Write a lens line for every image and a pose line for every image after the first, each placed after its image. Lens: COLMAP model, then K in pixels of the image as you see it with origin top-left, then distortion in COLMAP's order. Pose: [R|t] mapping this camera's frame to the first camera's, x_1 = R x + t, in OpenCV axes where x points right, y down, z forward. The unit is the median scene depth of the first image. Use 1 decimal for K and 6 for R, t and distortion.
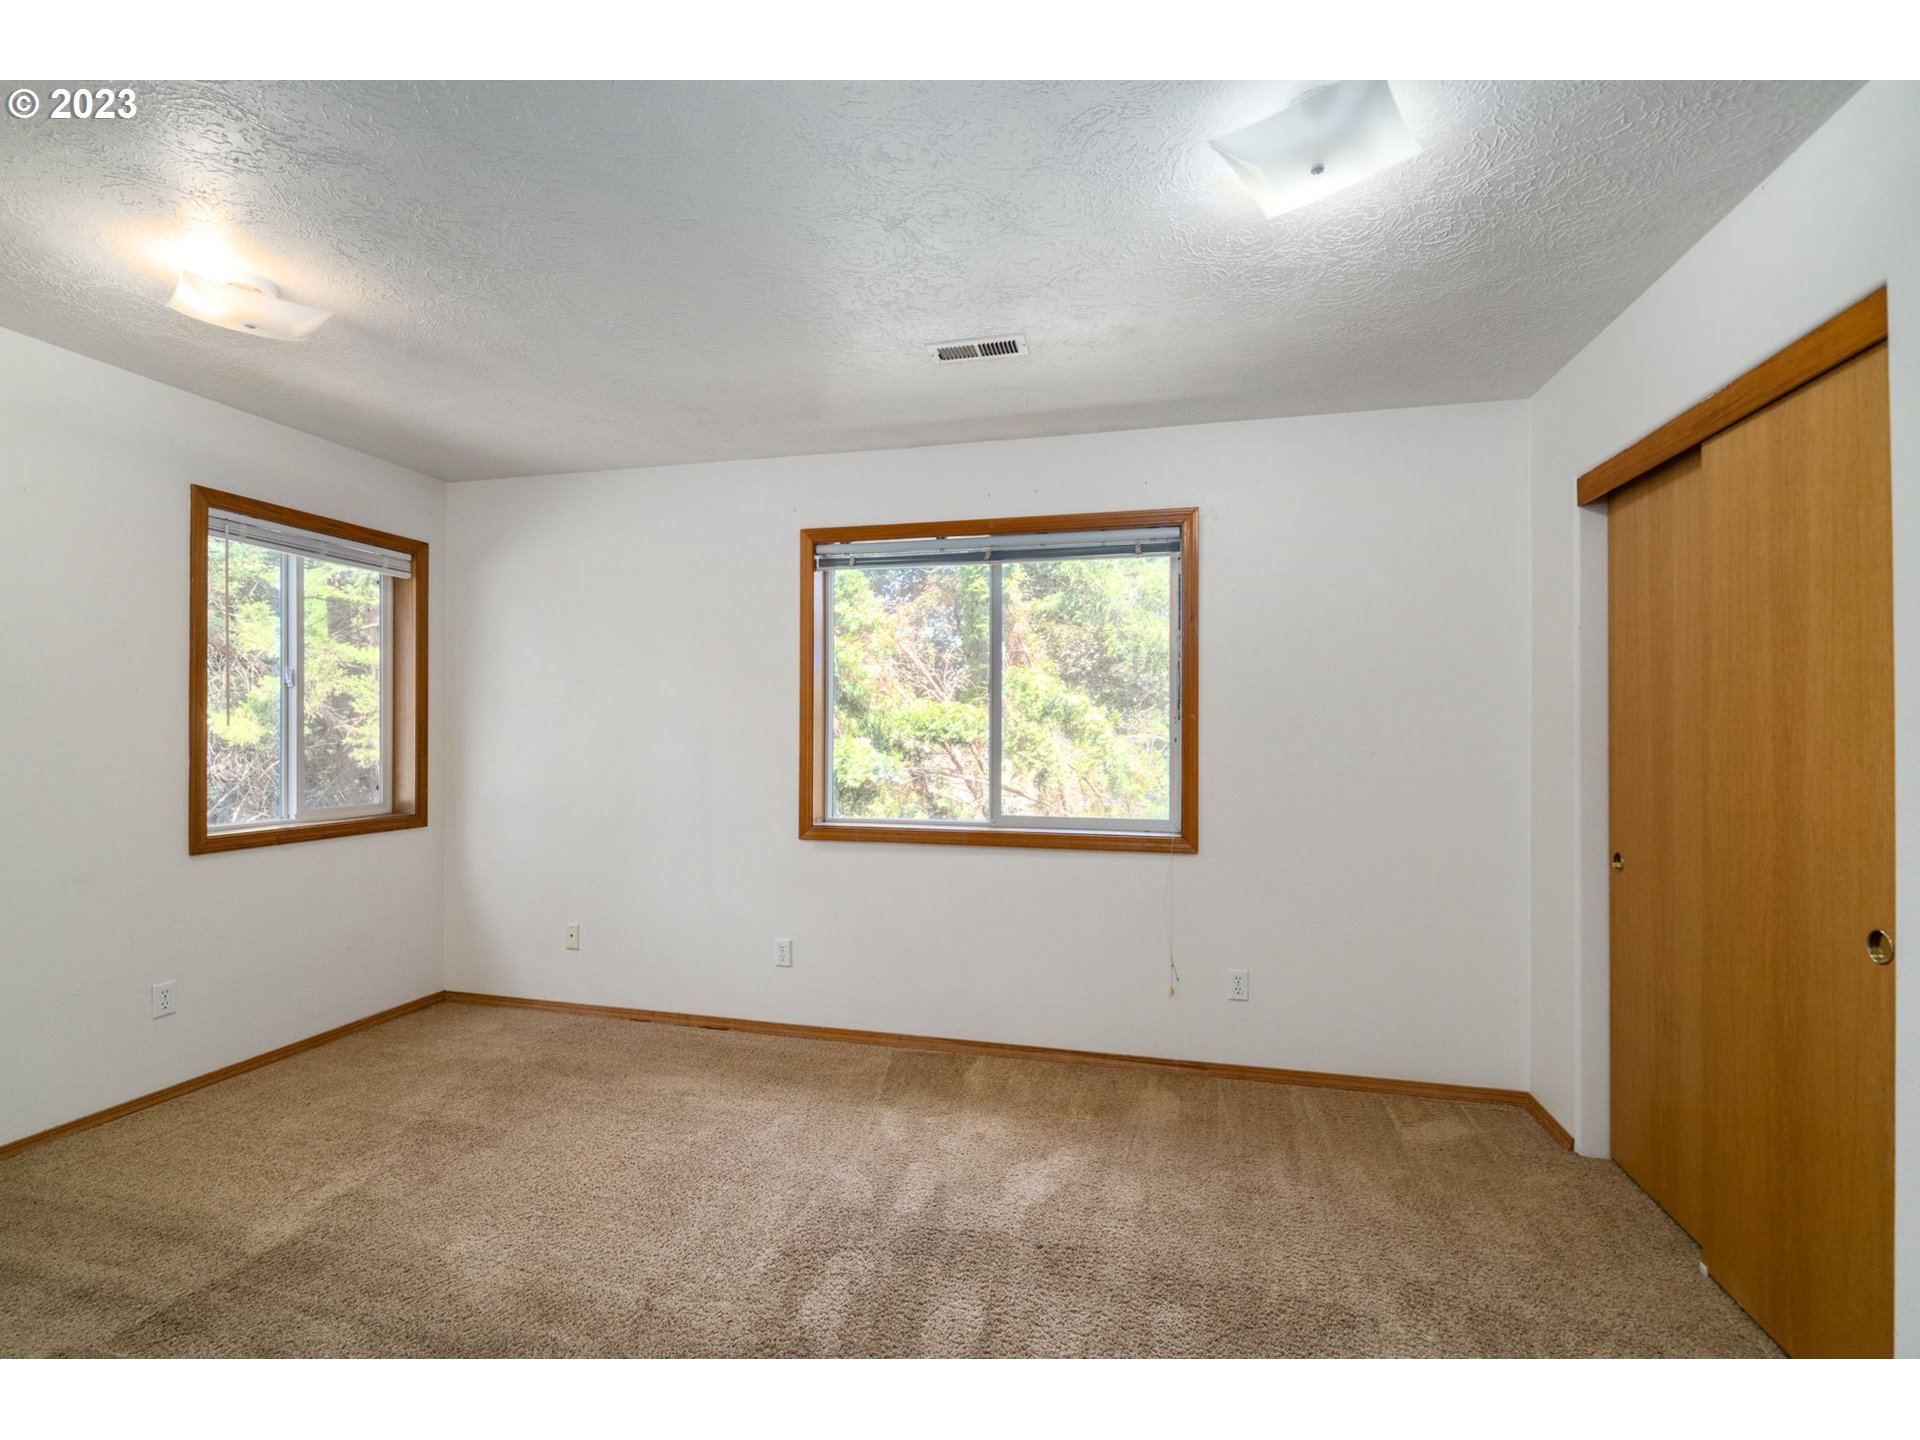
lens RADIAL K [[873.7, 0, 965.9], [0, 873.7, 744.5], [0, 0, 1]] dist [-0.012066, 0.005931]
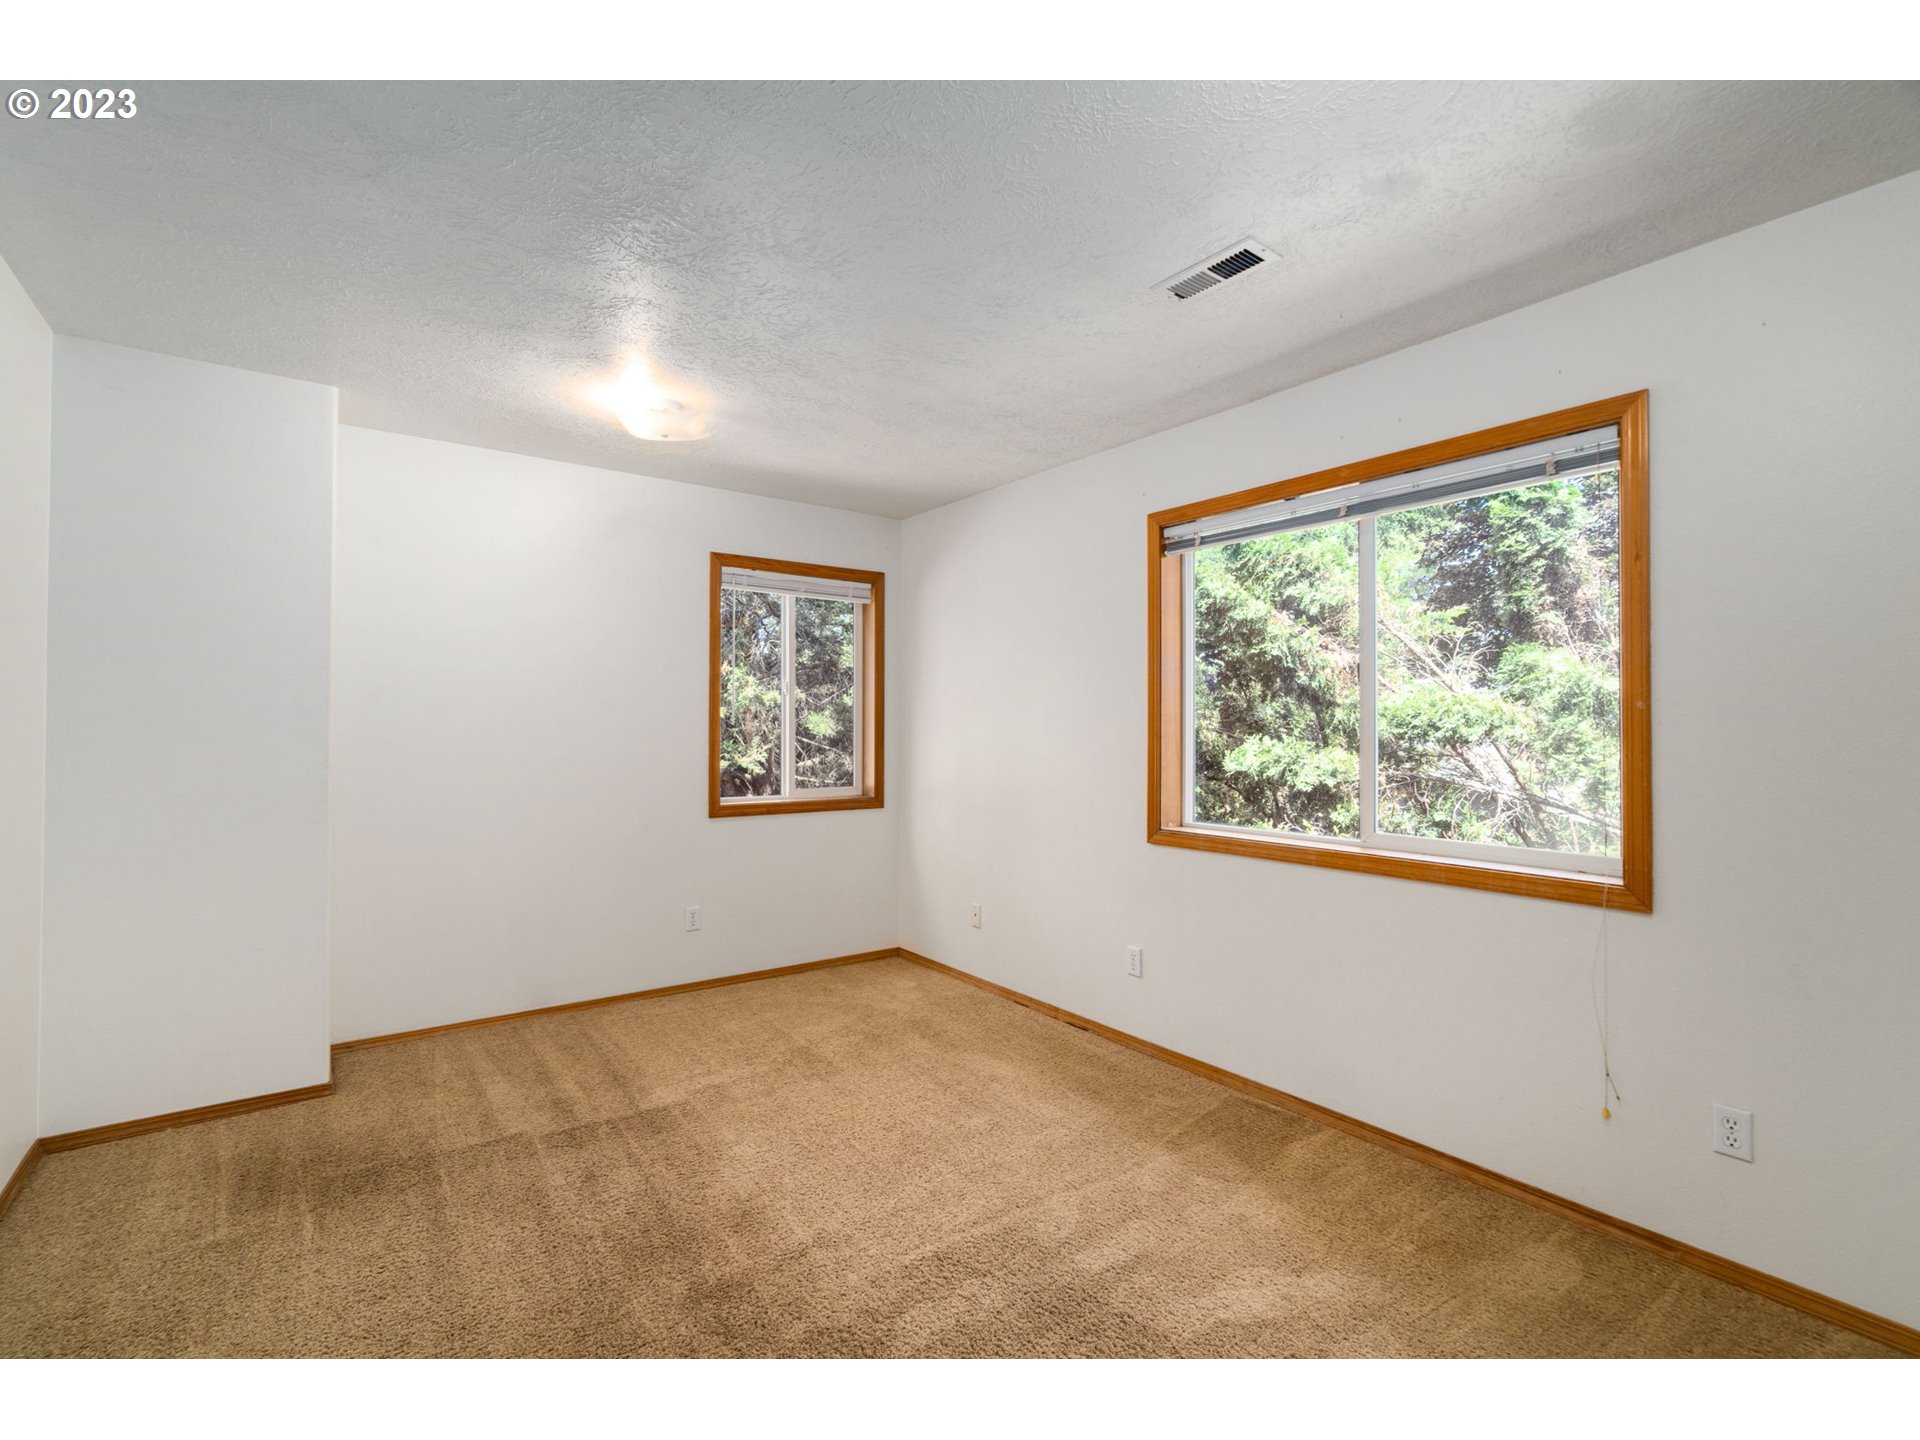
lens RADIAL K [[882.2, 0, 953.7], [0, 882.2, 729.9], [0, 0, 1]] dist [-0.001415, 0.000679]
pose [[0.766570, -0.000418, -0.642160, 0.280262], [-0.008664, 0.999902, -0.010994, -0.001080], [0.642102, 0.013991, 0.766492, 0.147044]]
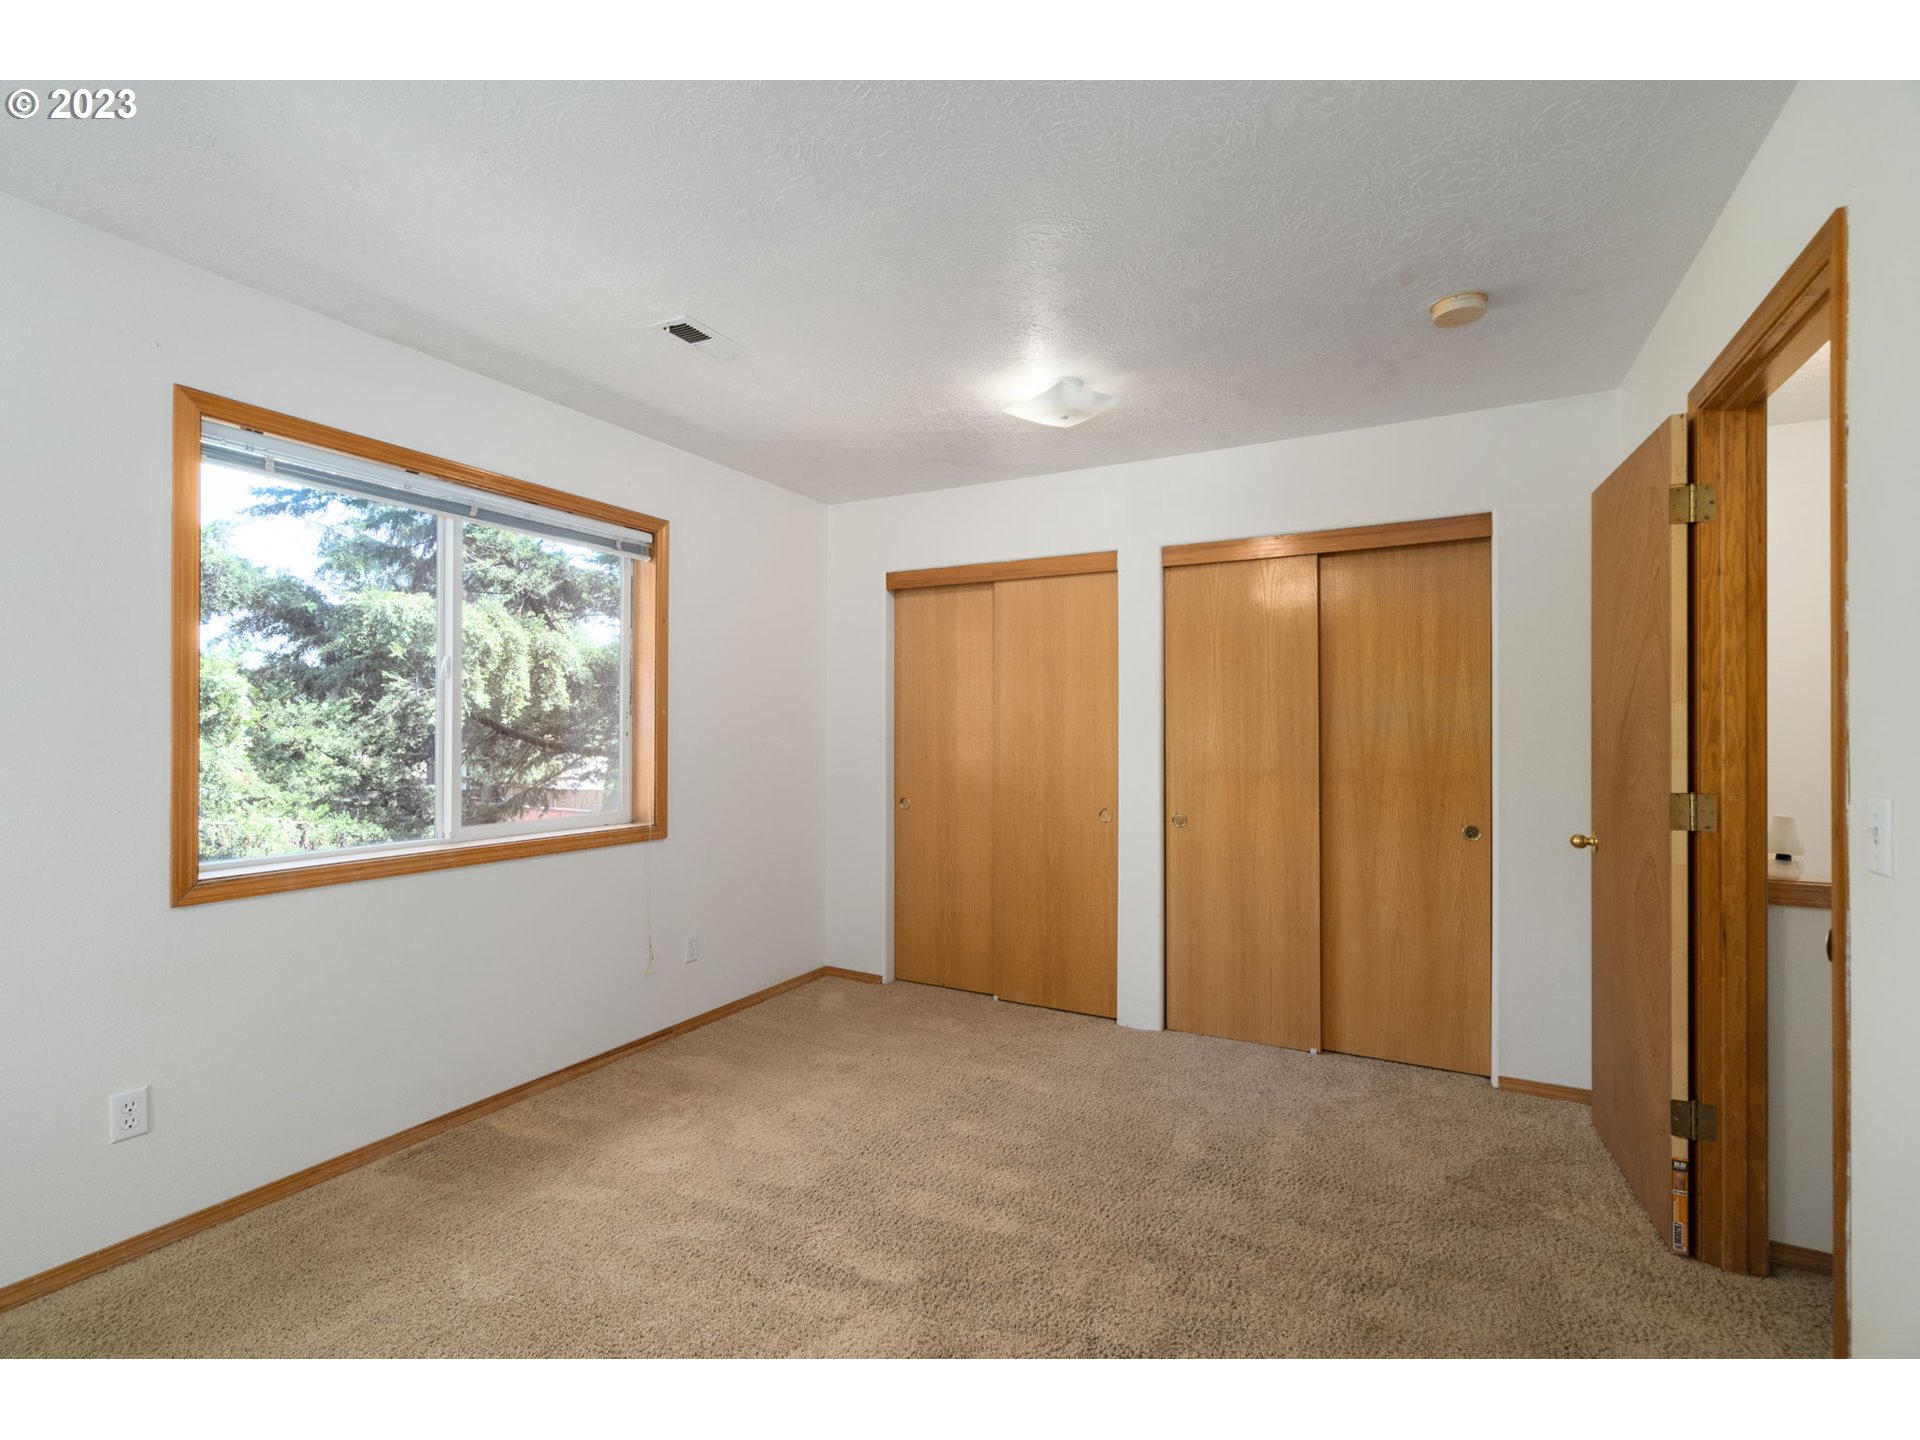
lens RADIAL K [[882.2, 0, 953.7], [0, 882.2, 729.9], [0, 0, 1]] dist [-0.001415, 0.000679]
pose [[0.247798, -0.009153, 0.968768, -0.692706], [0.004802, 0.999955, 0.008219, -0.016444], [-0.968800, 0.002615, 0.247831, 0.366726]]
